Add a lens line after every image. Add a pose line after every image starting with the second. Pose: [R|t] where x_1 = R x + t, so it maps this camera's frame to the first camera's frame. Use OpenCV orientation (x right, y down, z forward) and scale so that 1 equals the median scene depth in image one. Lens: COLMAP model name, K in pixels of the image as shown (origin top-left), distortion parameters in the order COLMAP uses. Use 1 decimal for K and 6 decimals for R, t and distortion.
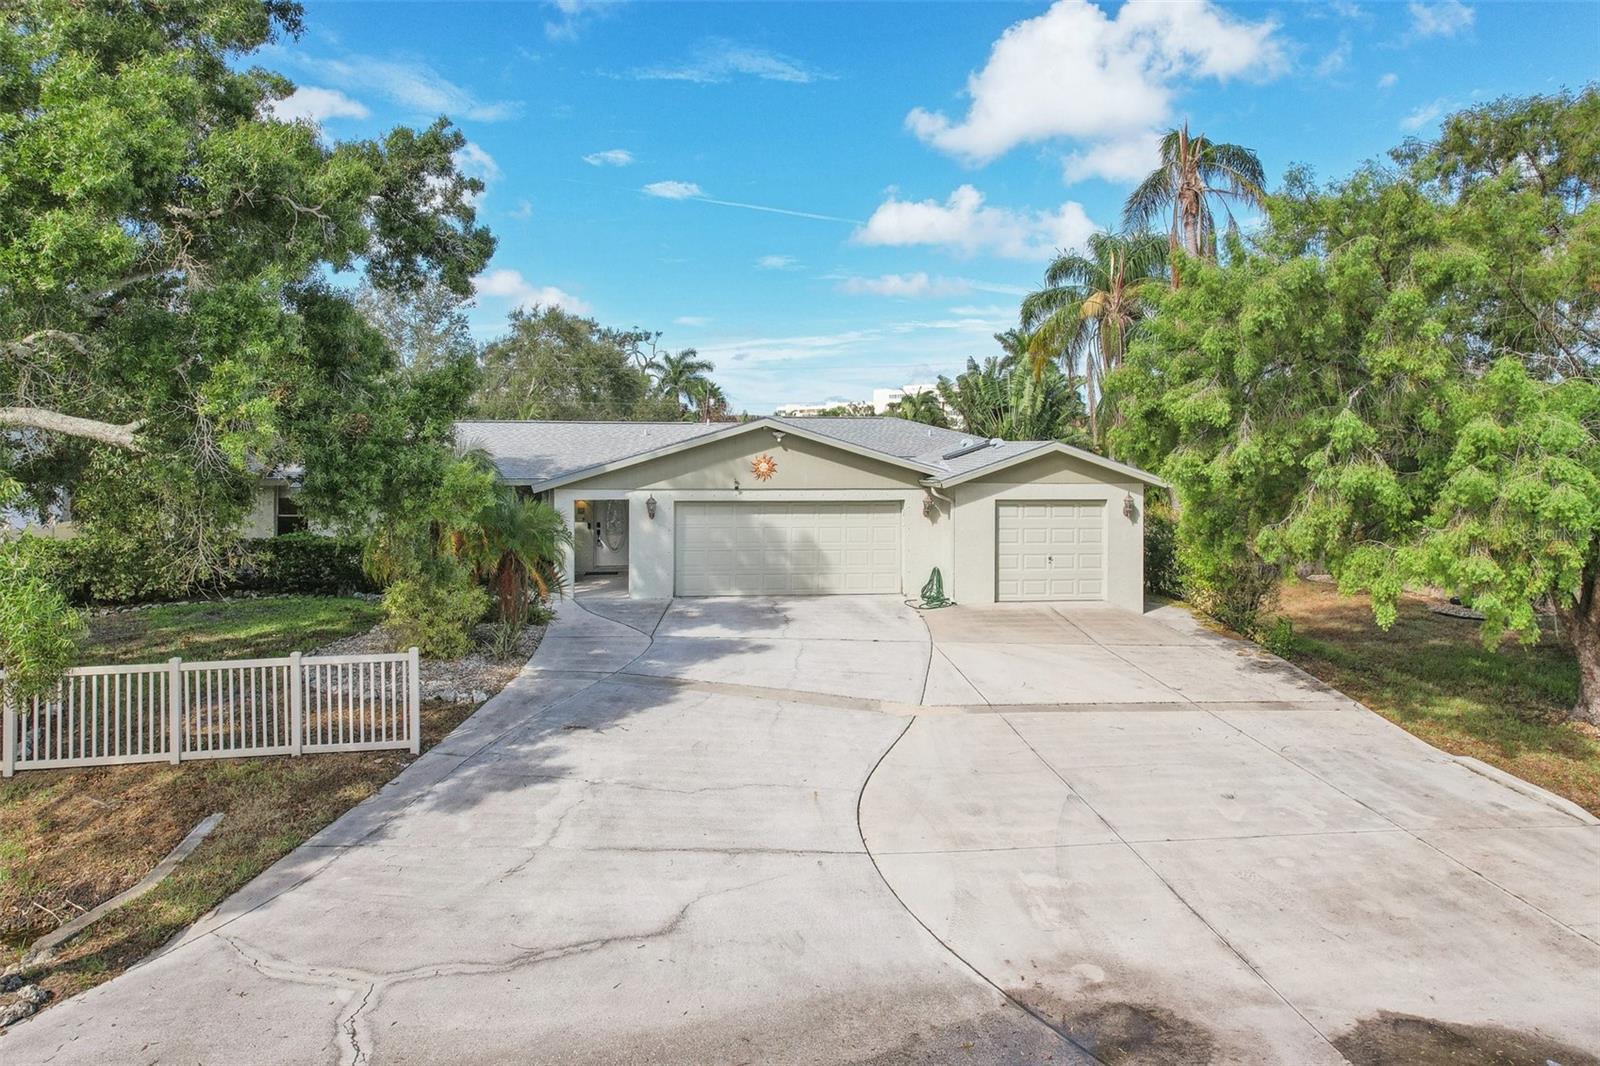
lens RADIAL K [[1698.6, 0, 800.0], [0, 1698.6, 533.0], [0, 0, 1]] dist [0.111025, -0.001234]
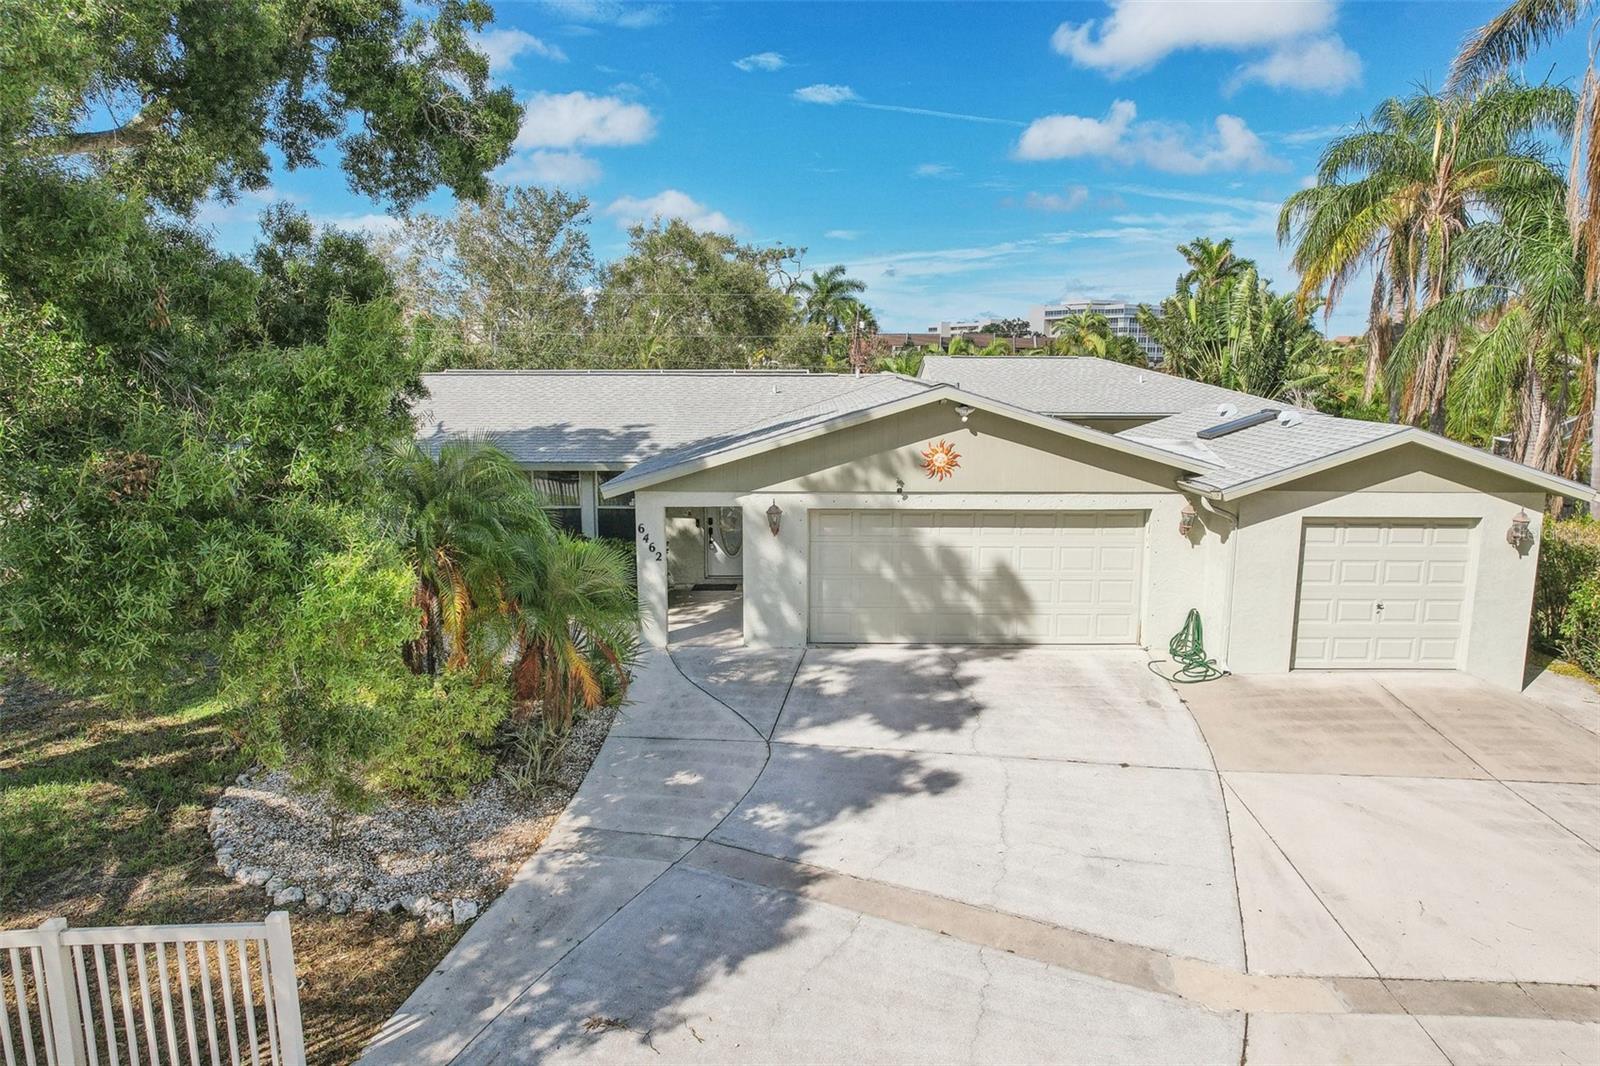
lens RADIAL K [[1003.2, 0, 800.0], [0, 1003.2, 533.0], [0, 0, 1]] dist [0.000633, -0.000521]
pose [[0.993944, 0.019277, -0.108185, -0.033231], [-0.000910, 0.985903, 0.167315, -0.076756], [0.109885, -0.166204, 0.979950, 0.599867]]
